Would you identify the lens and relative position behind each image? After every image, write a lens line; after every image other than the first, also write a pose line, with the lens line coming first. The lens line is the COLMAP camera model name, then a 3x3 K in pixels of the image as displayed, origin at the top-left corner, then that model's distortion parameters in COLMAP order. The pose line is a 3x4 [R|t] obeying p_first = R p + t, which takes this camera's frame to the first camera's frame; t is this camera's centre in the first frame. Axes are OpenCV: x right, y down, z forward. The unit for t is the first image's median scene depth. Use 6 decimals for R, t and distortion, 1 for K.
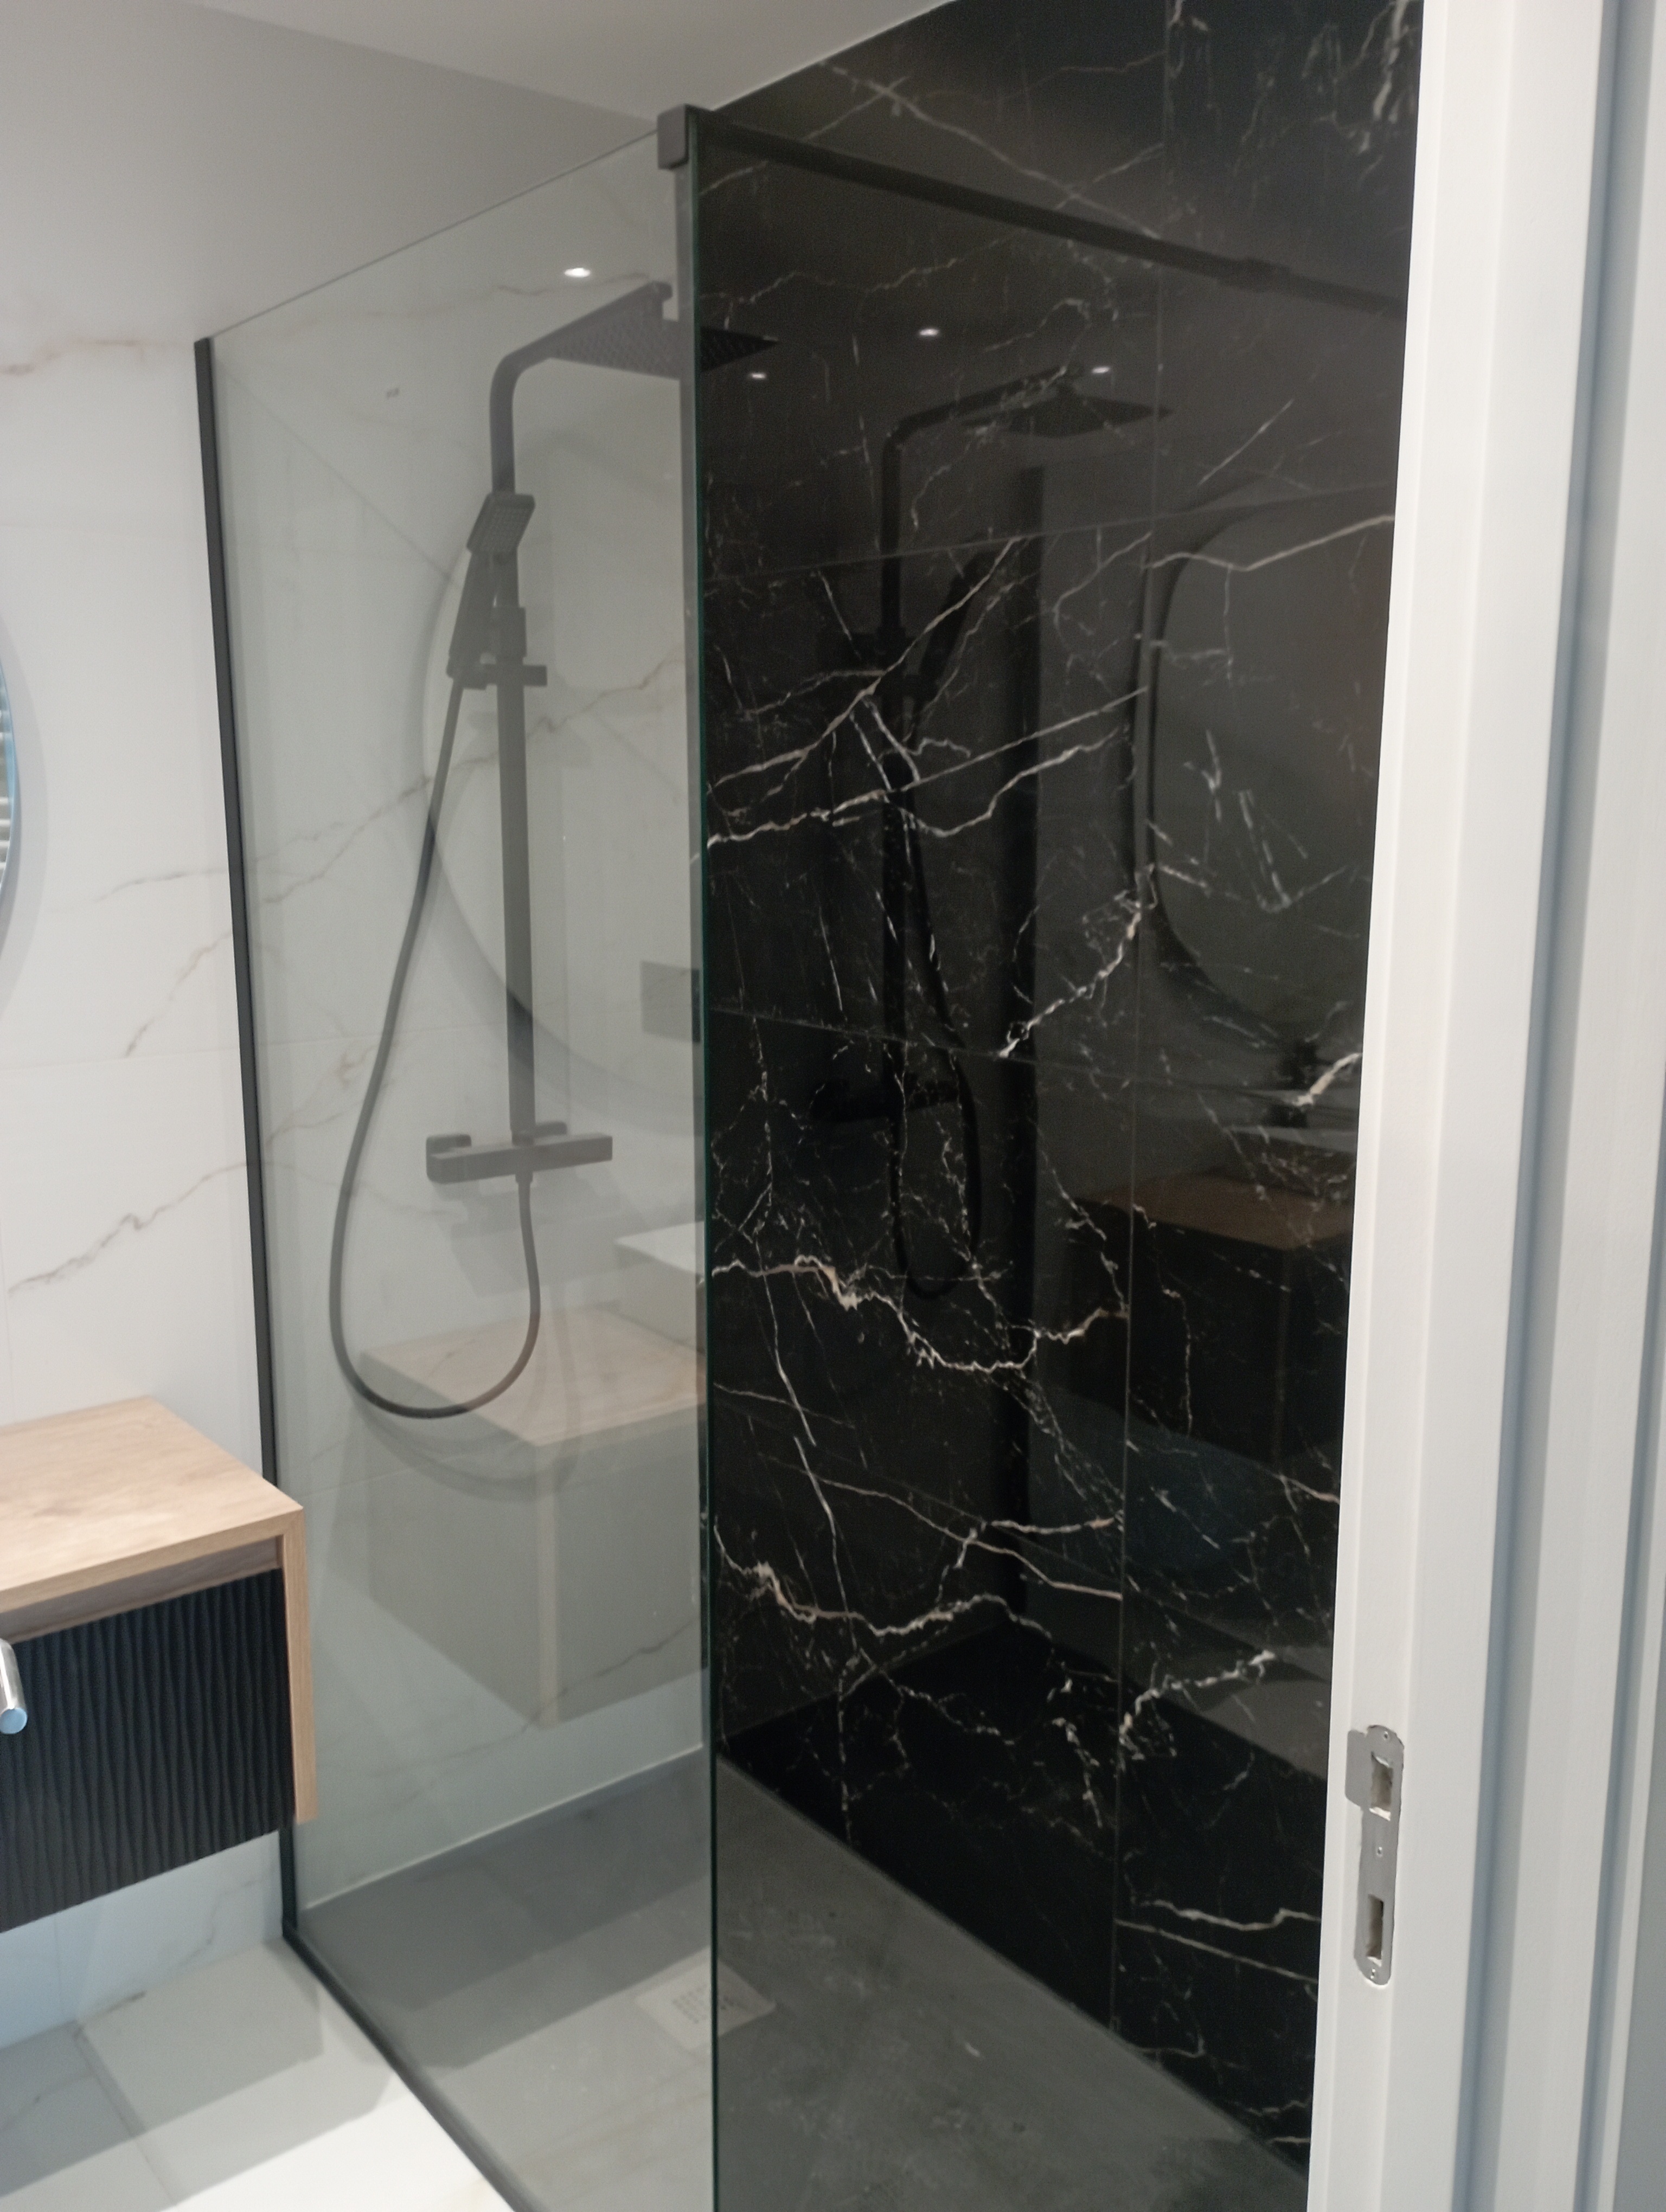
lens RADIAL K [[1814.3, 0, 833.0], [0, 1814.3, 1106.0], [0, 0, 1]] dist [0.039595, -0.068940]
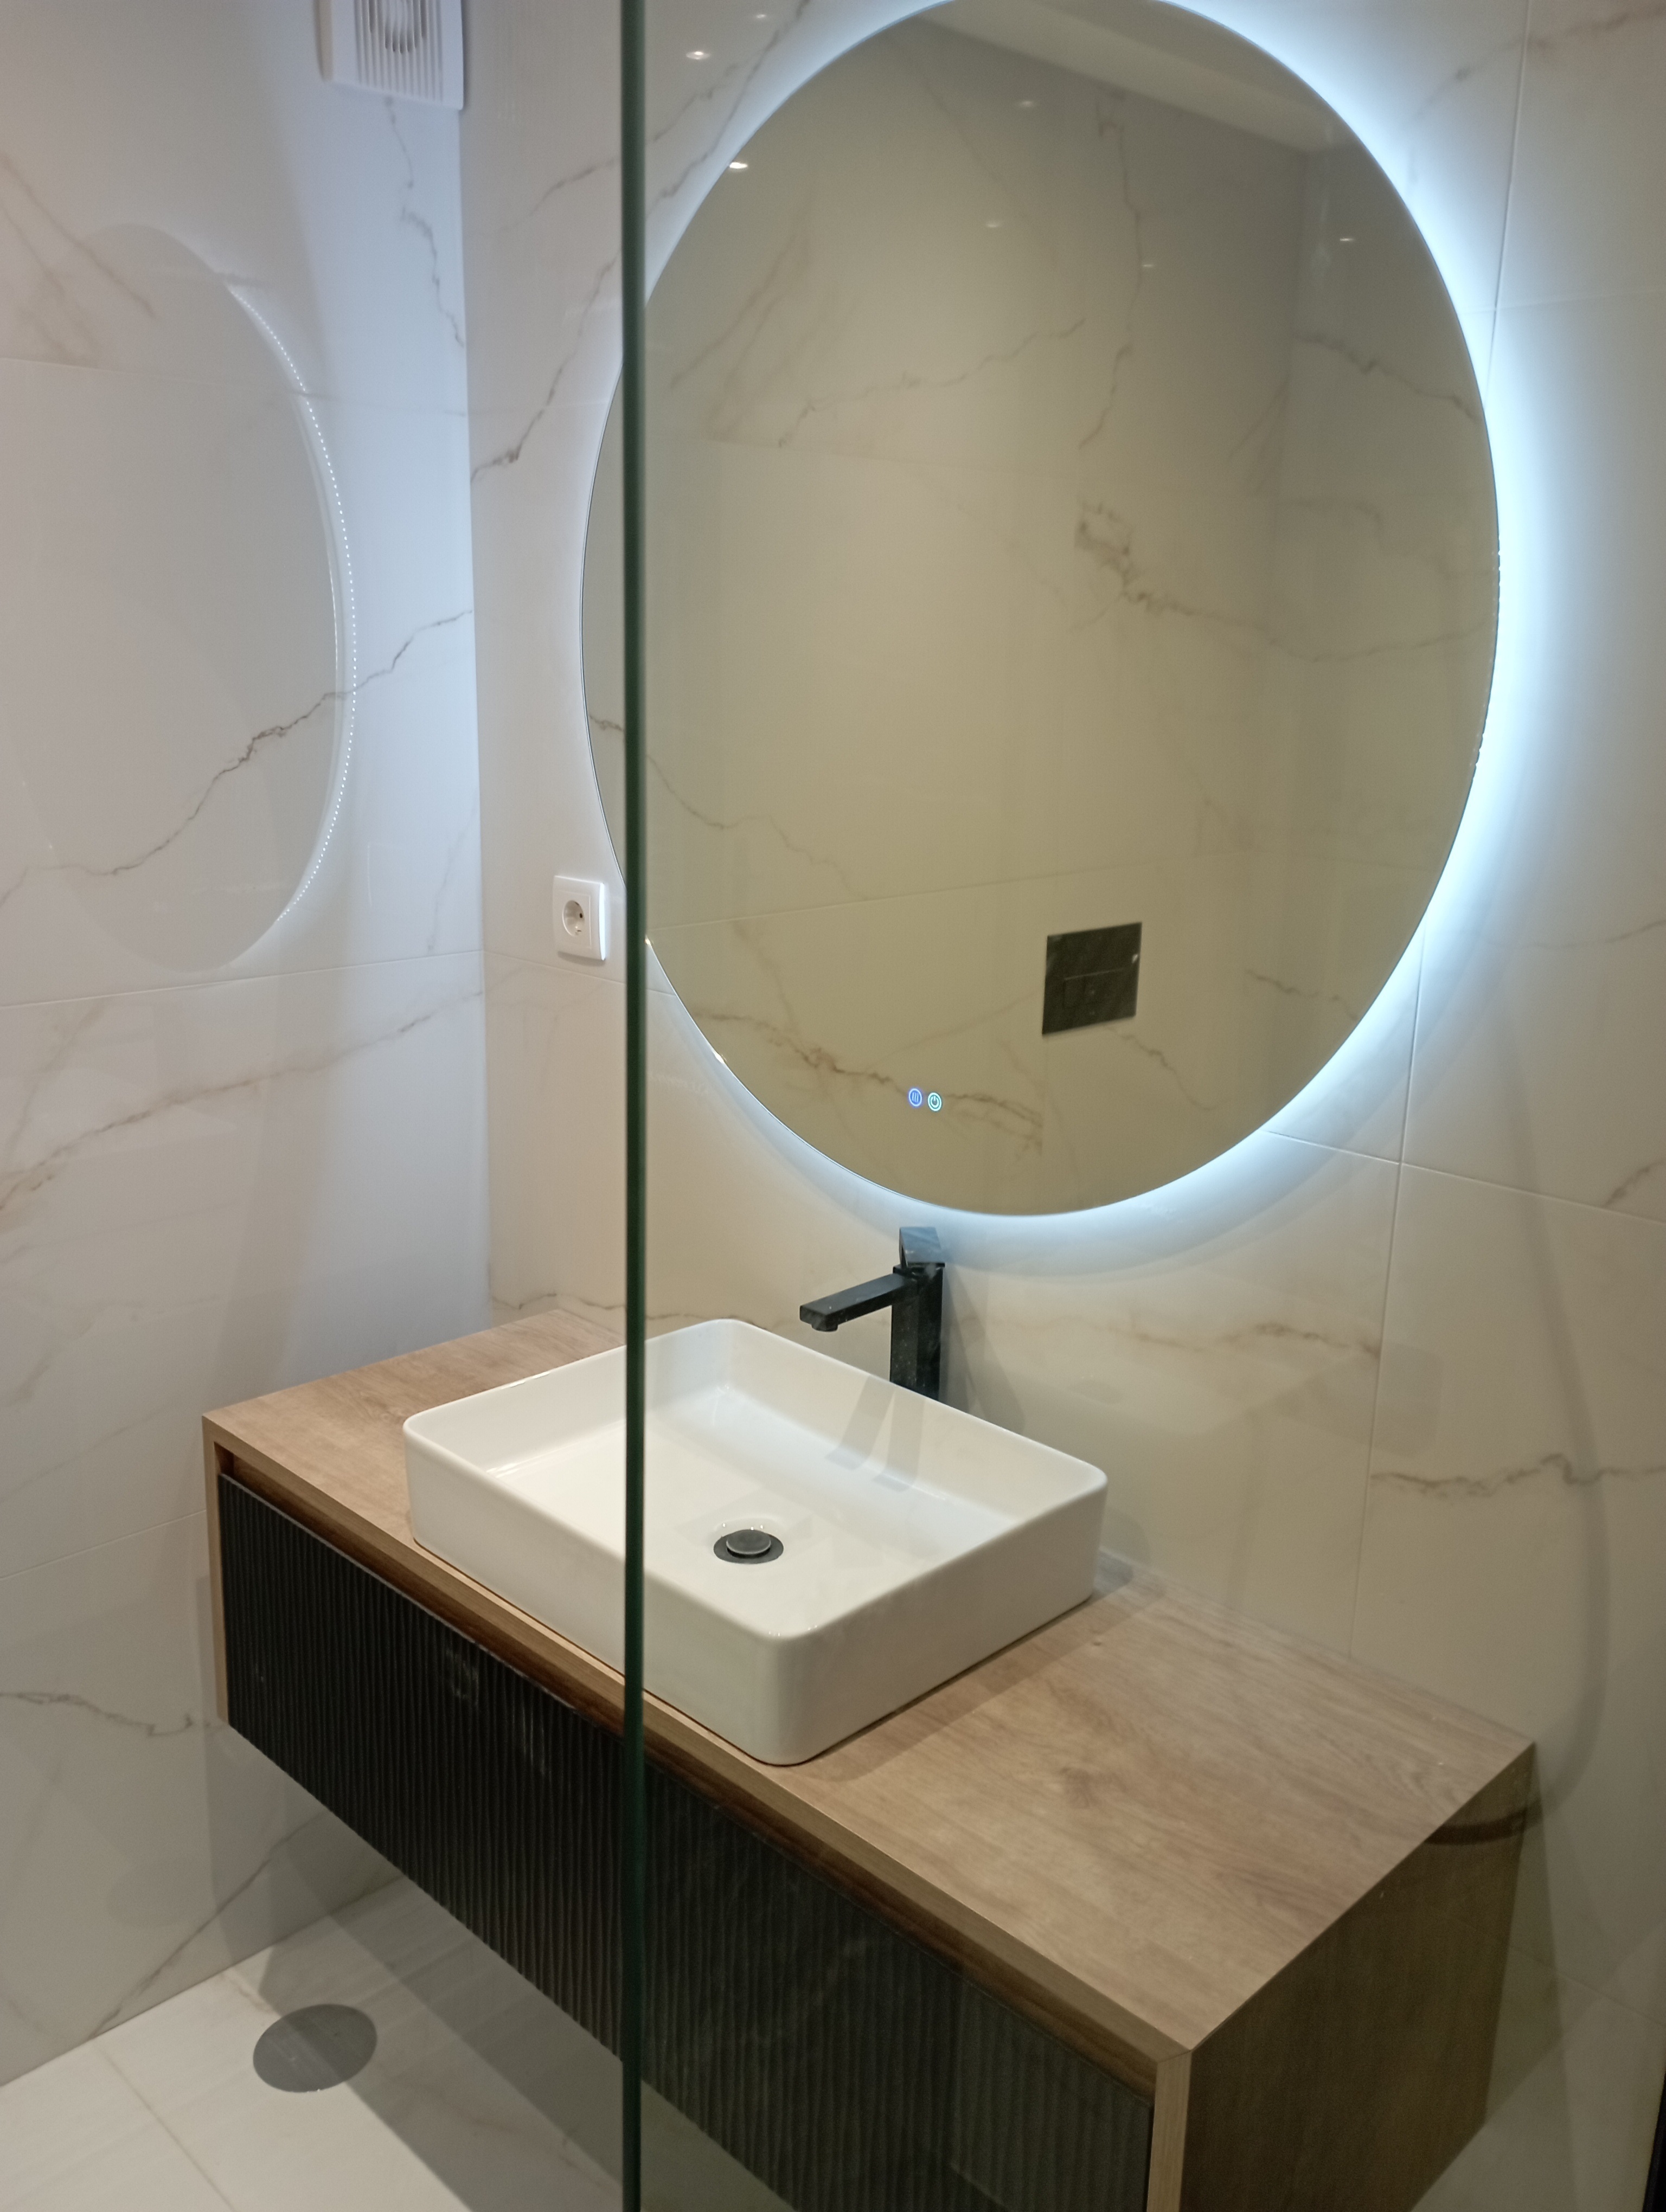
lens RADIAL K [[1814.3, 0, 833.0], [0, 1814.3, 1106.0], [0, 0, 1]] dist [0.039595, -0.068940]
pose [[0.102367, 0.246928, -0.963612, 0.147080], [-0.203778, 0.953362, 0.222653, -0.138938], [0.973651, 0.173571, 0.147911, 0.666320]]
